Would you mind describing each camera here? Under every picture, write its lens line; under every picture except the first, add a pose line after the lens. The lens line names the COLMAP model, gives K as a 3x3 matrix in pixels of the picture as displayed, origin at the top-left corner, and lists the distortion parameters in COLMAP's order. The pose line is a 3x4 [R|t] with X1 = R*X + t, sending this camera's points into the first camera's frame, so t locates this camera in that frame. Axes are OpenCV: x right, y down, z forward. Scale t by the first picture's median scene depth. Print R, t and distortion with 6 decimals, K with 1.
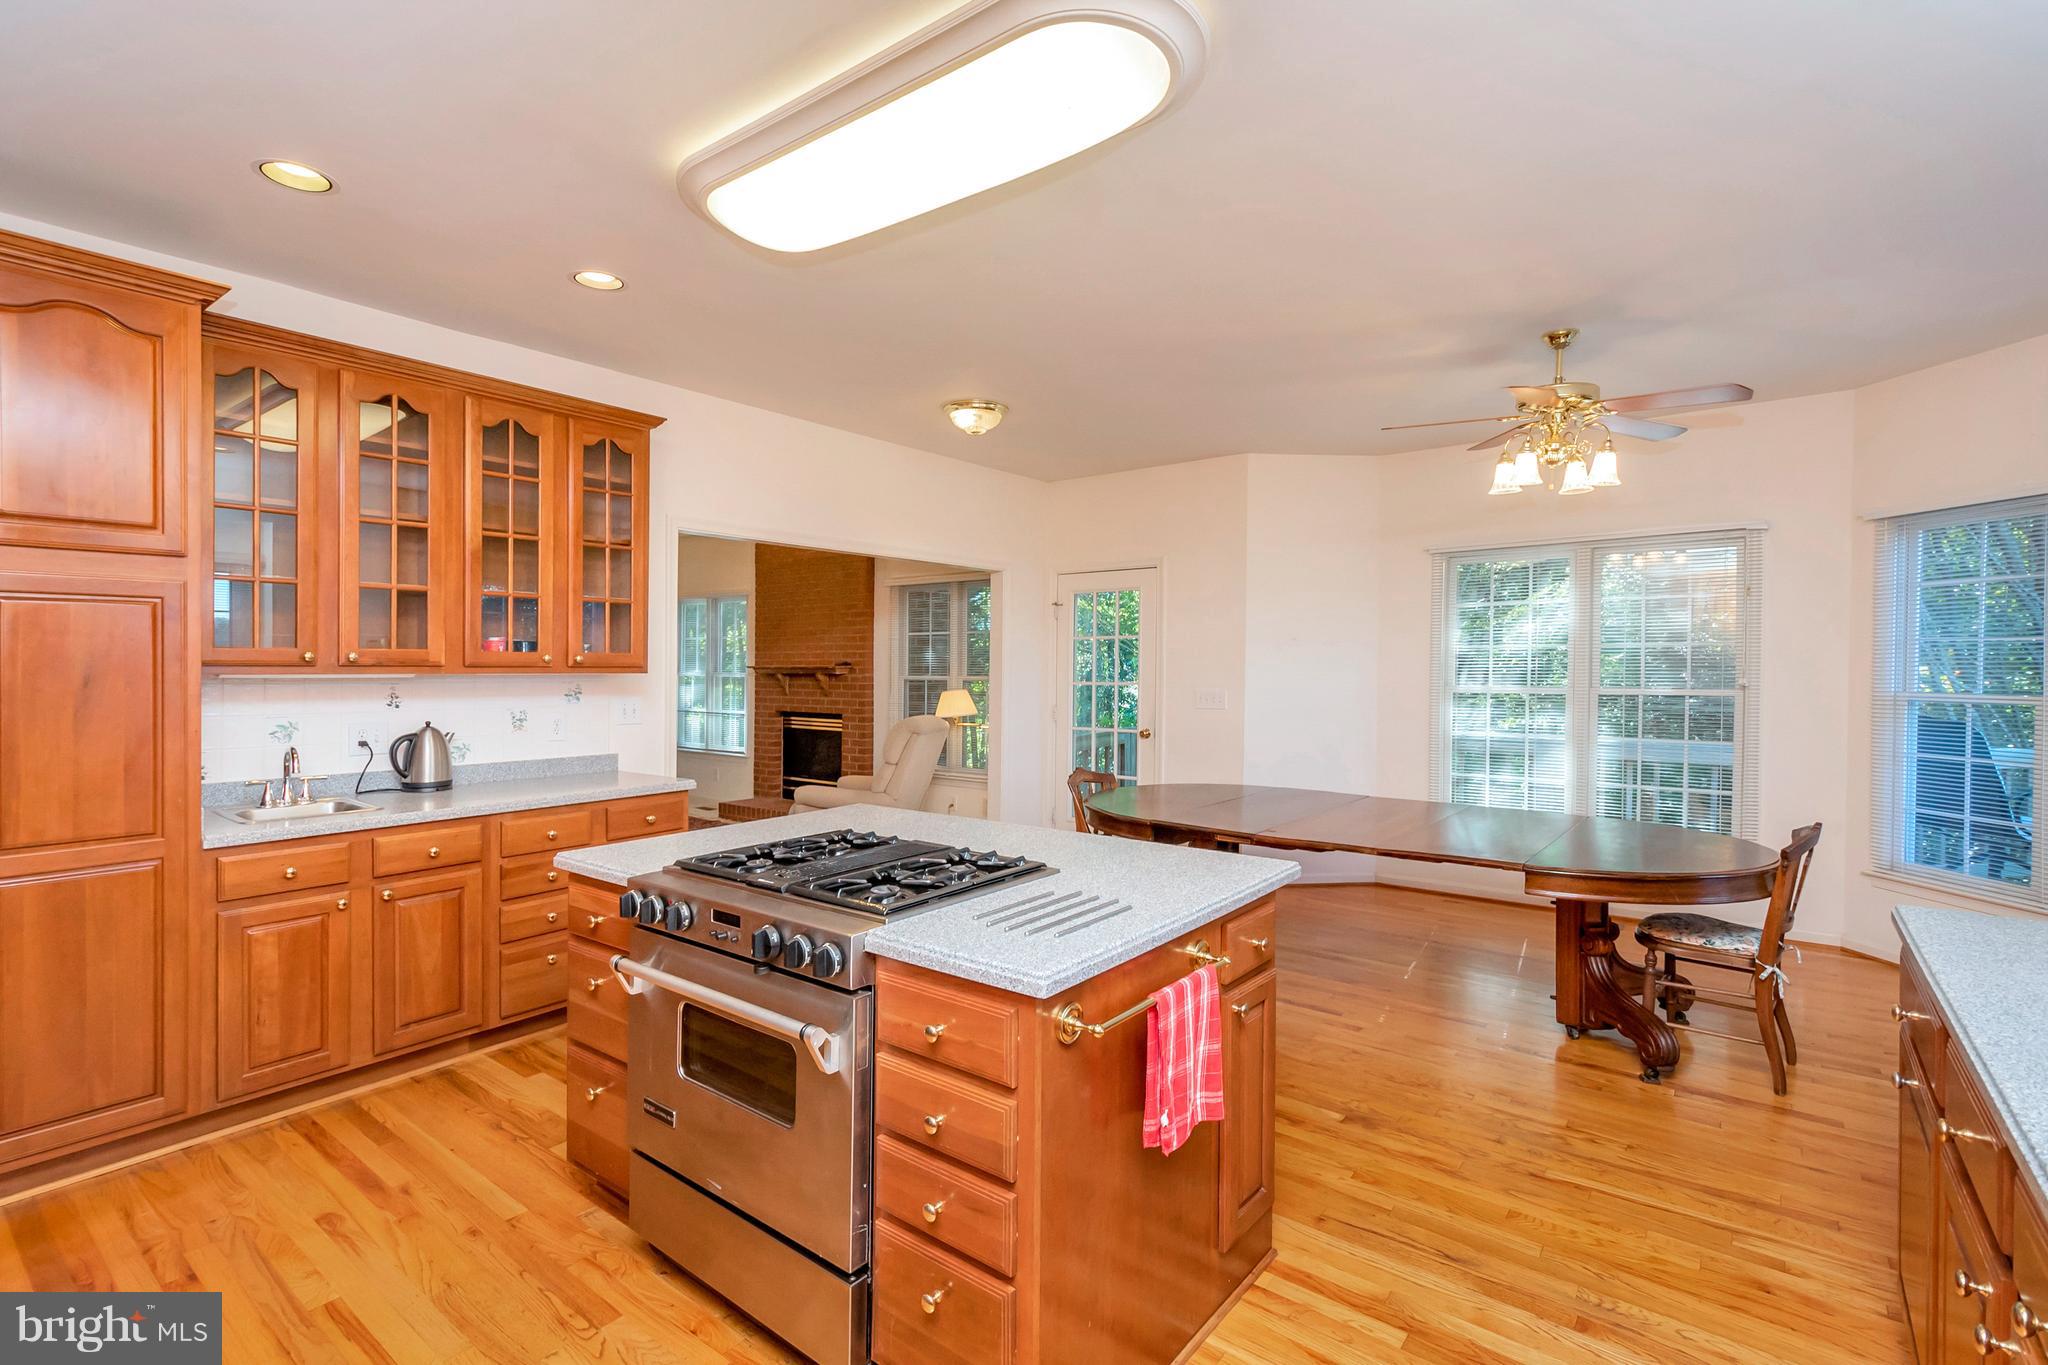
lens RADIAL K [[958.0, 0, 1010.5], [0, 958.0, 694.6], [0, 0, 1]] dist [0.012070, -0.001004]
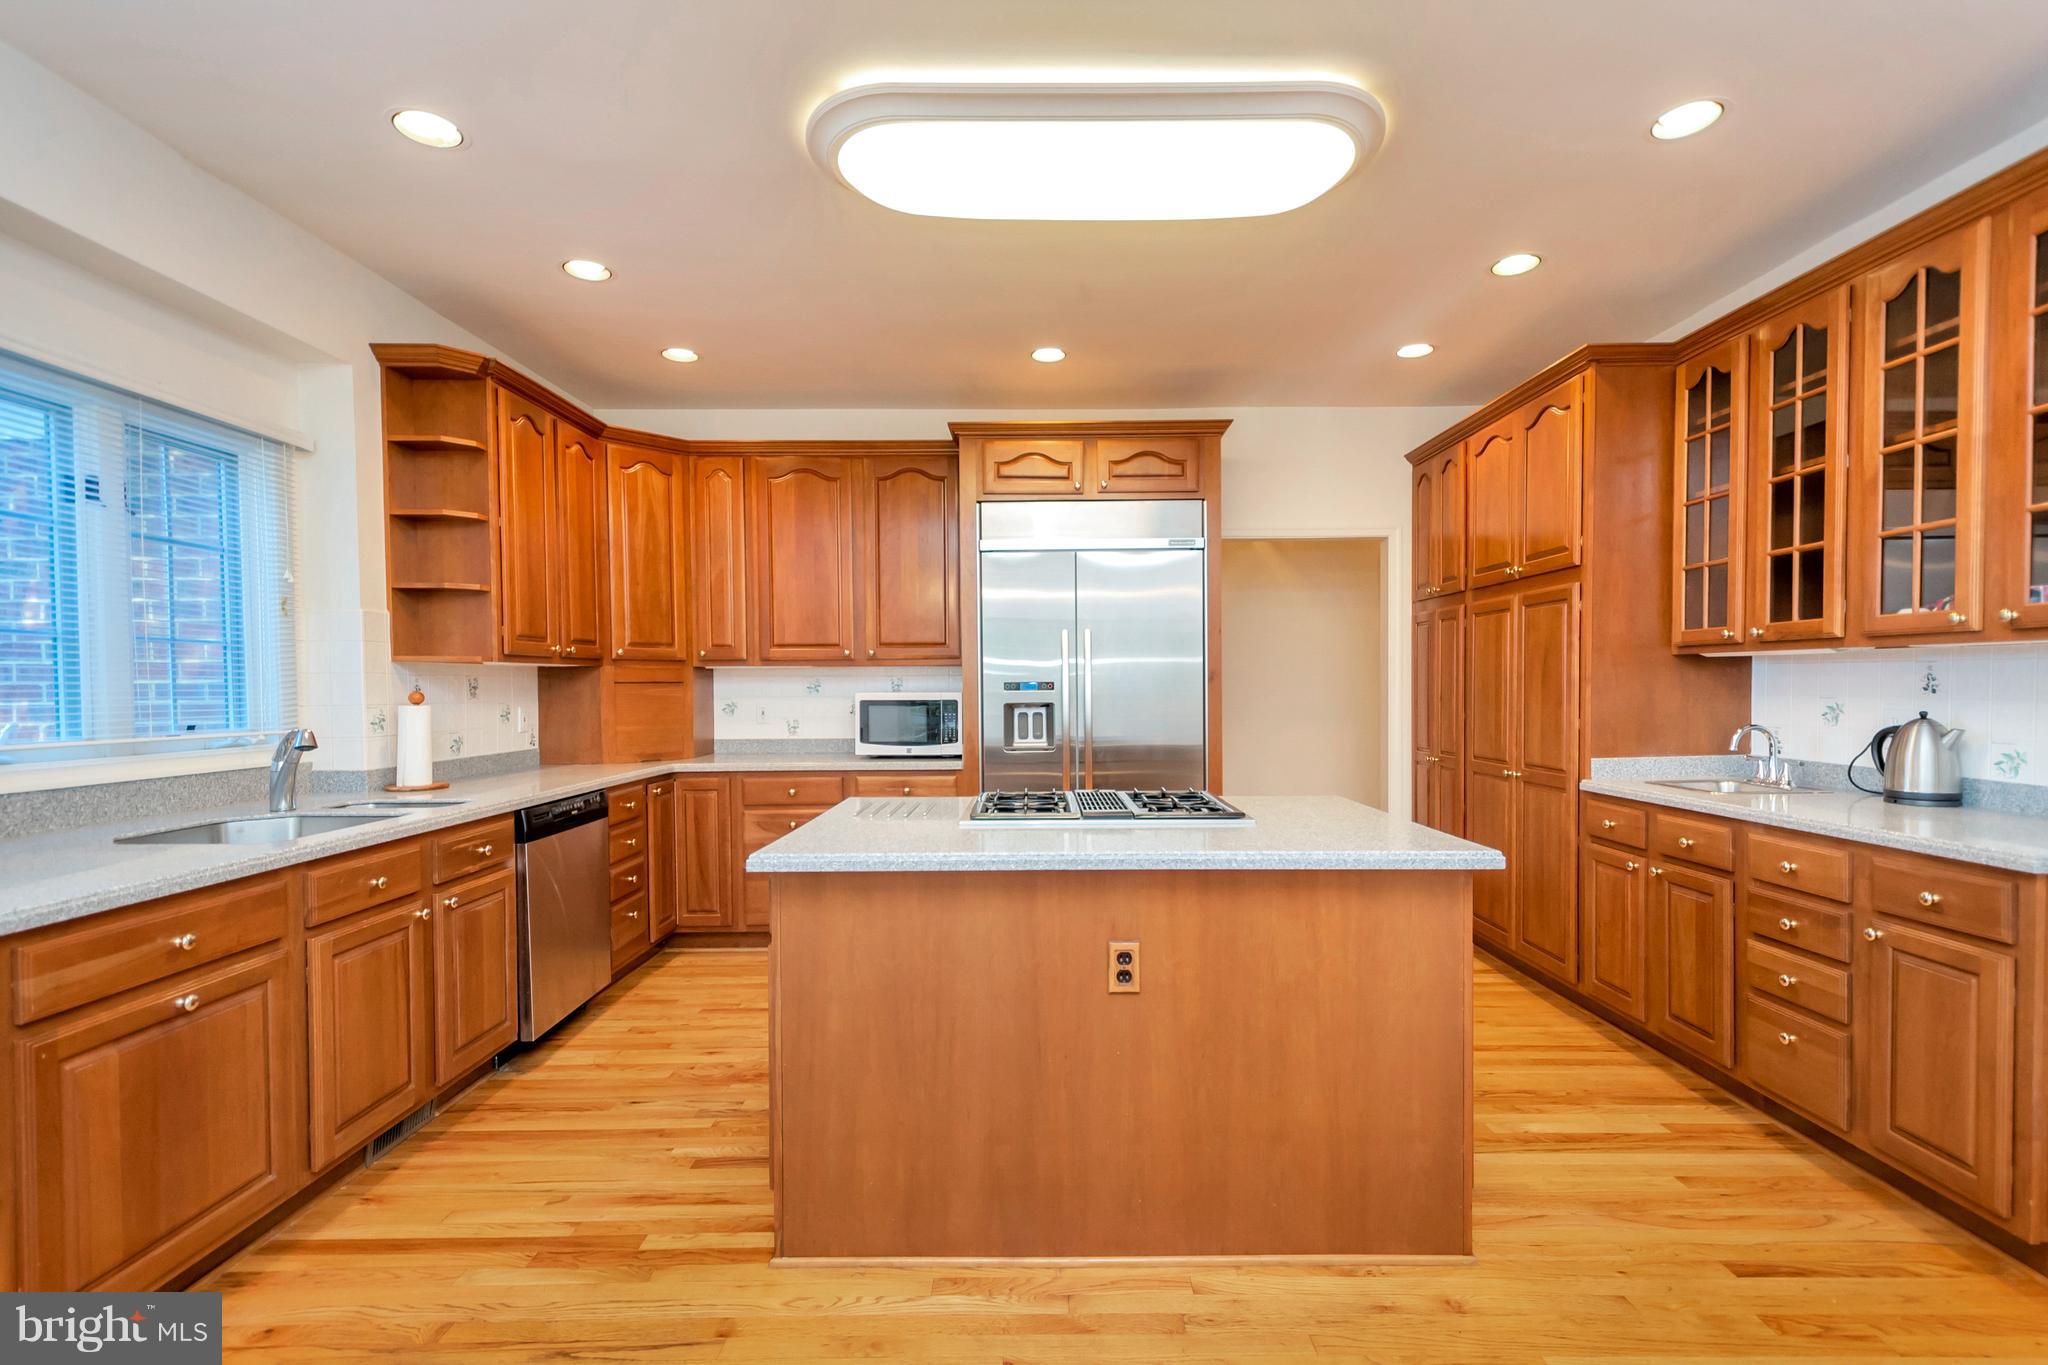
lens RADIAL K [[958.6, 0, 1046.7], [0, 958.6, 716.7], [0, 0, 1]] dist [0.003438, 0.000051]
pose [[-0.780534, 0.026127, -0.624567, 0.423632], [-0.013020, 0.998230, 0.058028, -0.002585], [0.624978, 0.053425, -0.778812, 1.245169]]
